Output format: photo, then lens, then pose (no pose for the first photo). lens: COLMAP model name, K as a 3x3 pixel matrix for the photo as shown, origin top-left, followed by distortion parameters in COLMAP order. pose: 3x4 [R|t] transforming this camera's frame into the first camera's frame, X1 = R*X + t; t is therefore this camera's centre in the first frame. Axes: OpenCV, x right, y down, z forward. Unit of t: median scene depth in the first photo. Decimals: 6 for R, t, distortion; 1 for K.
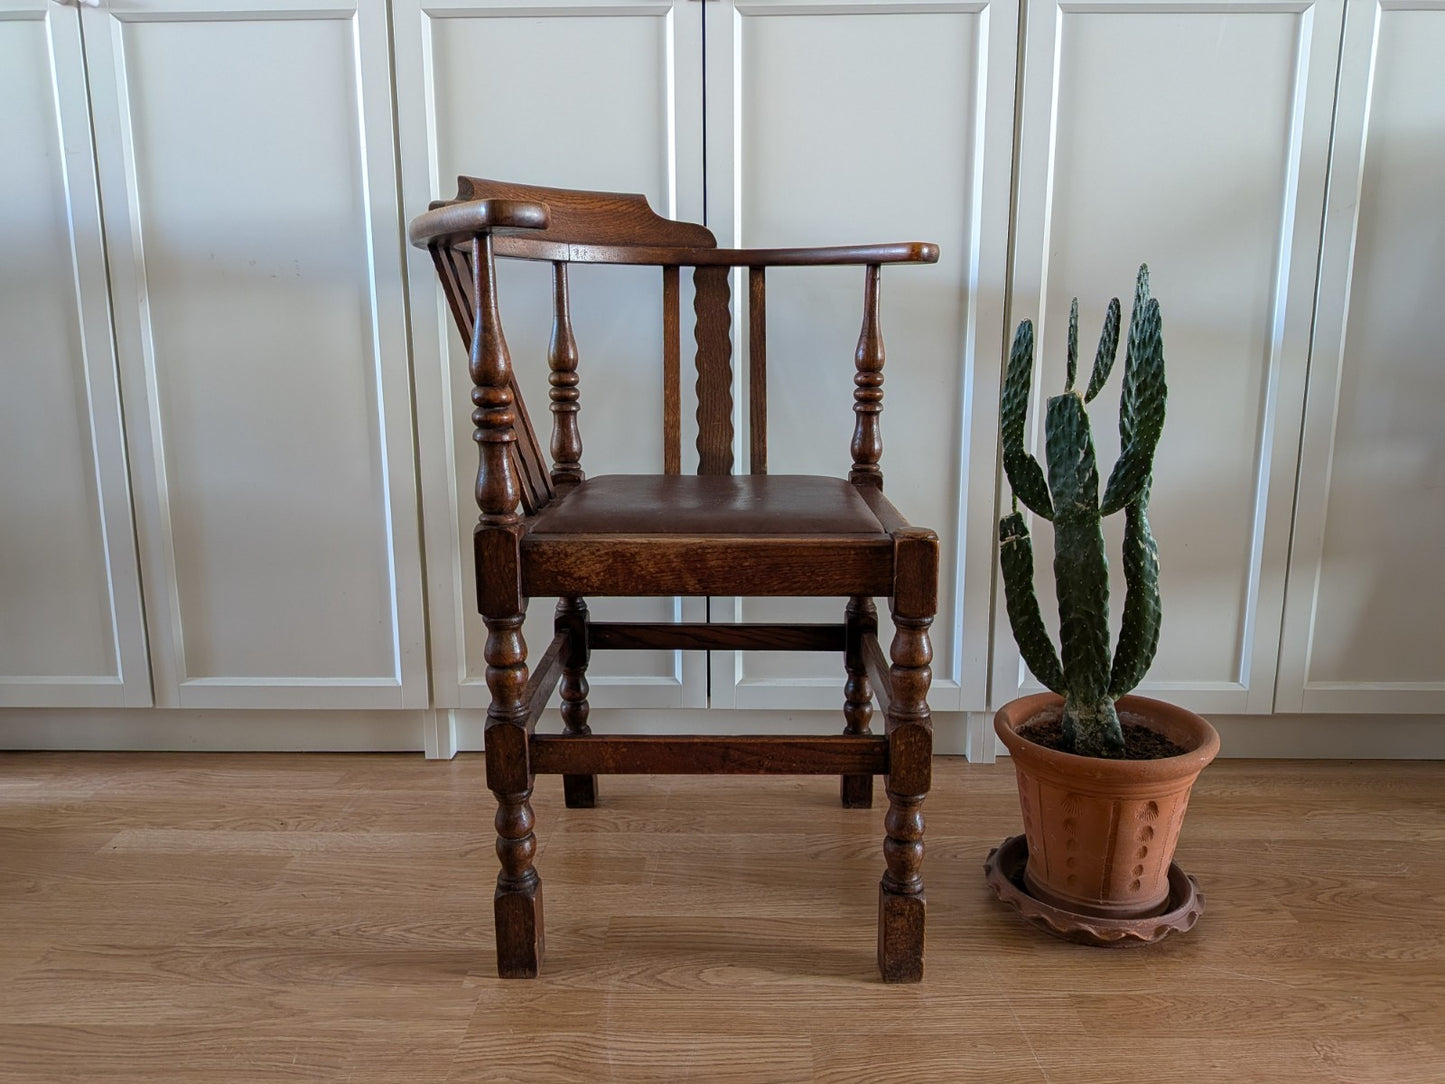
lens RADIAL K [[1057.1, 0, 732.9], [0, 1057.1, 537.9], [0, 0, 1]] dist [0.028962, -0.058548]
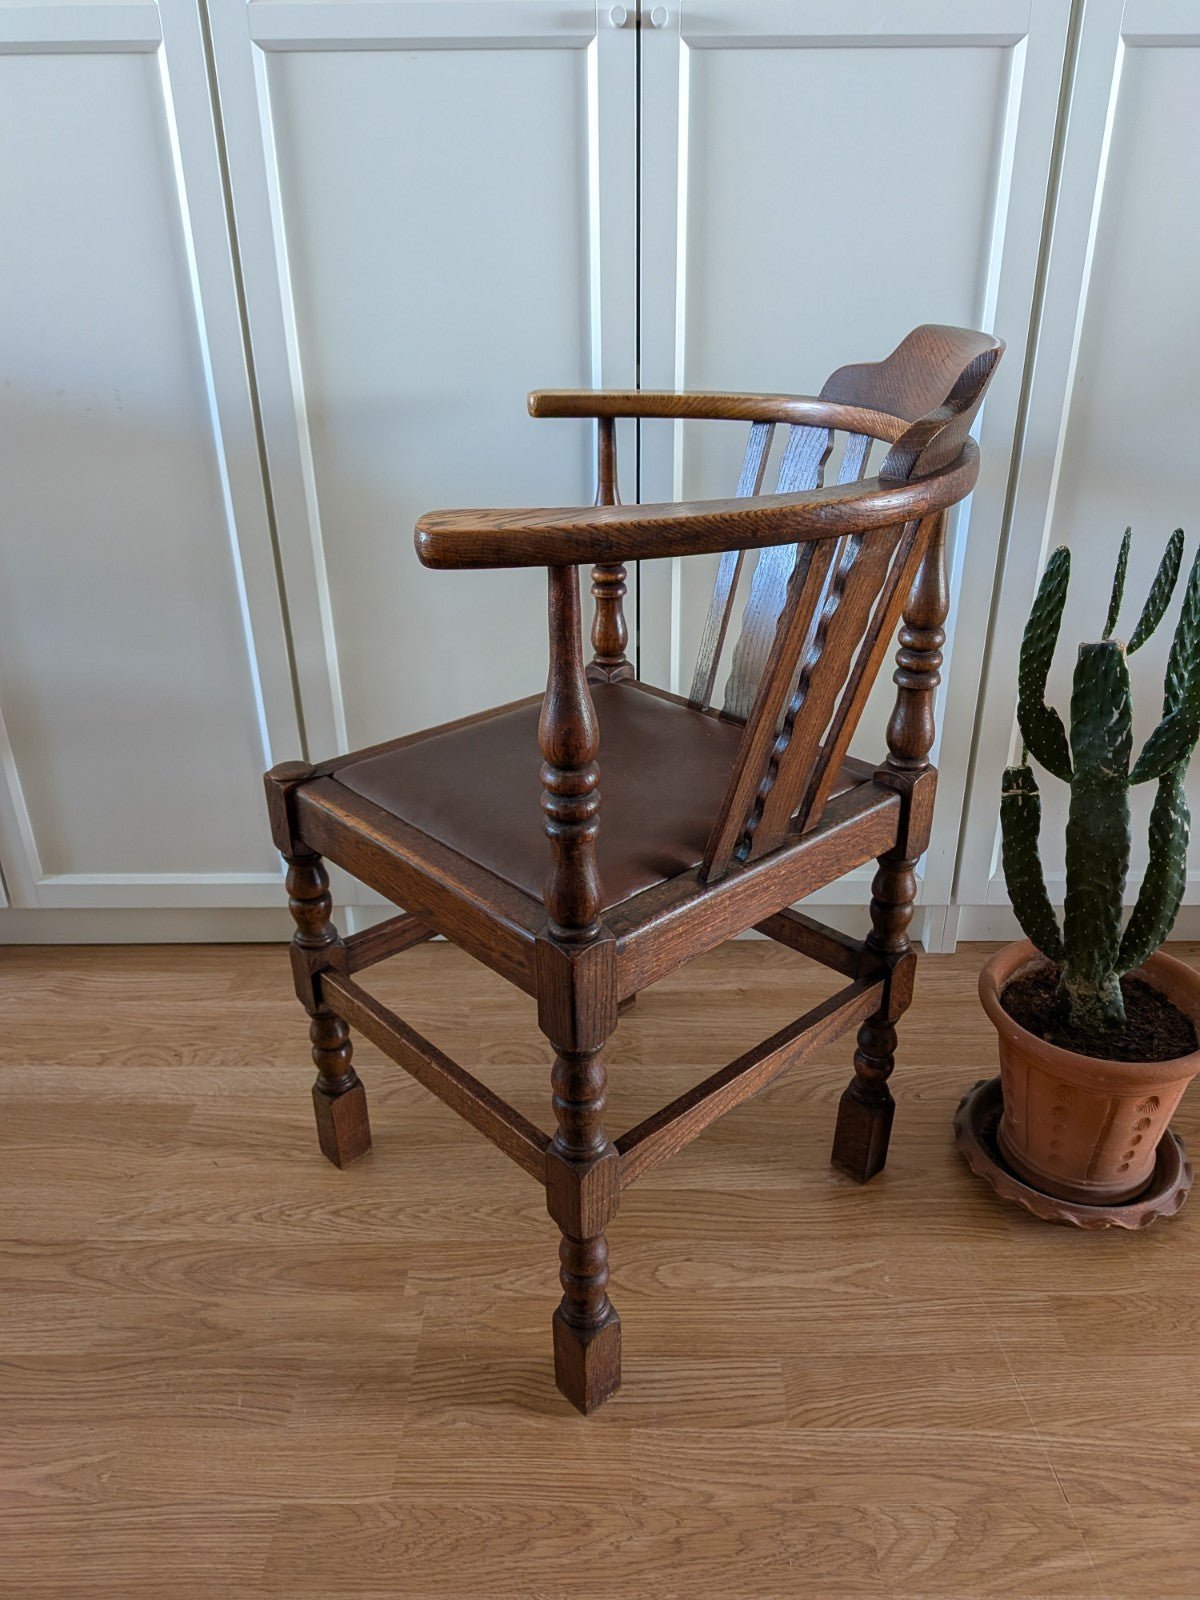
lens RADIAL K [[1170.5, 0, 623.4], [0, 1170.5, 799.7], [0, 0, 1]] dist [0.028962, -0.058548]
pose [[0.999880, -0.009992, 0.011827, -0.064466], [0.006514, 0.964469, 0.264117, -0.253437], [-0.014046, -0.264008, 0.964418, 0.102593]]
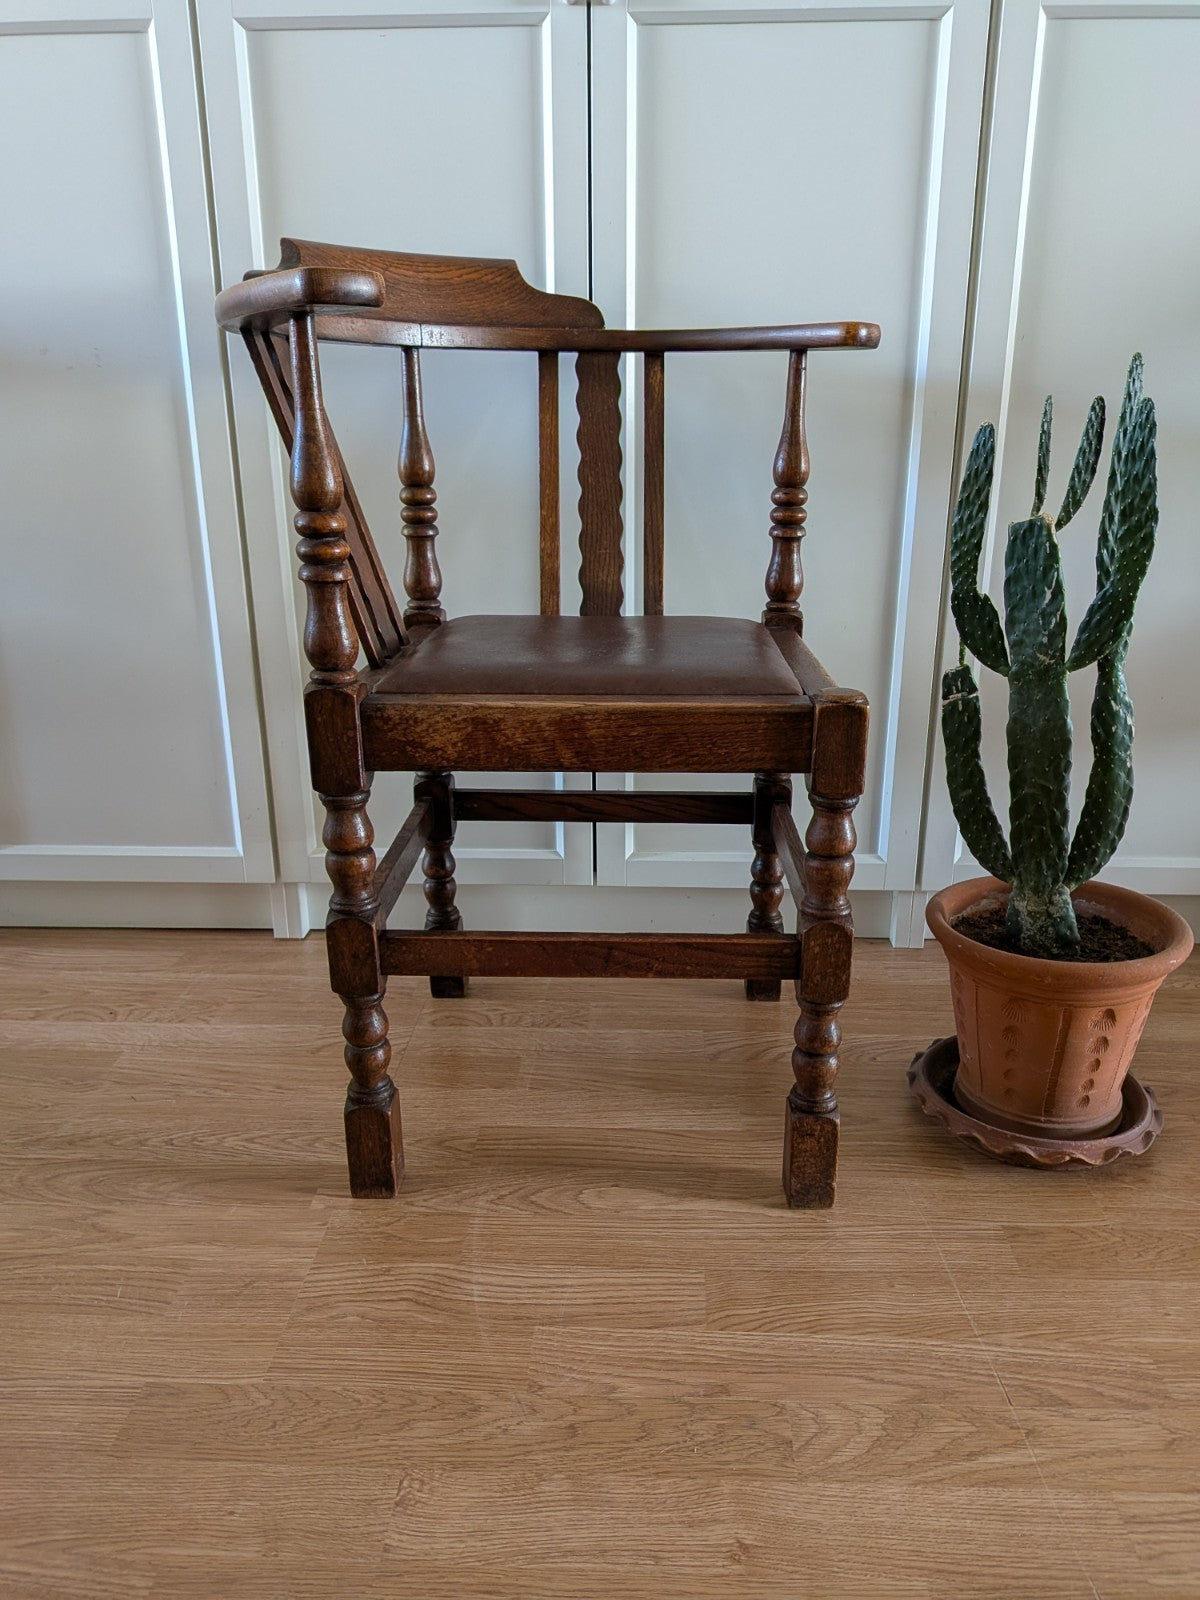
lens RADIAL K [[1170.5, 0, 611.0], [0, 1170.5, 822.0], [0, 0, 1]] dist [0.028962, -0.058548]
pose [[0.999815, 0.005770, -0.018336, 0.010487], [-0.003290, 0.991179, 0.132488, -0.023686], [0.018939, -0.132403, 0.991015, 0.073451]]
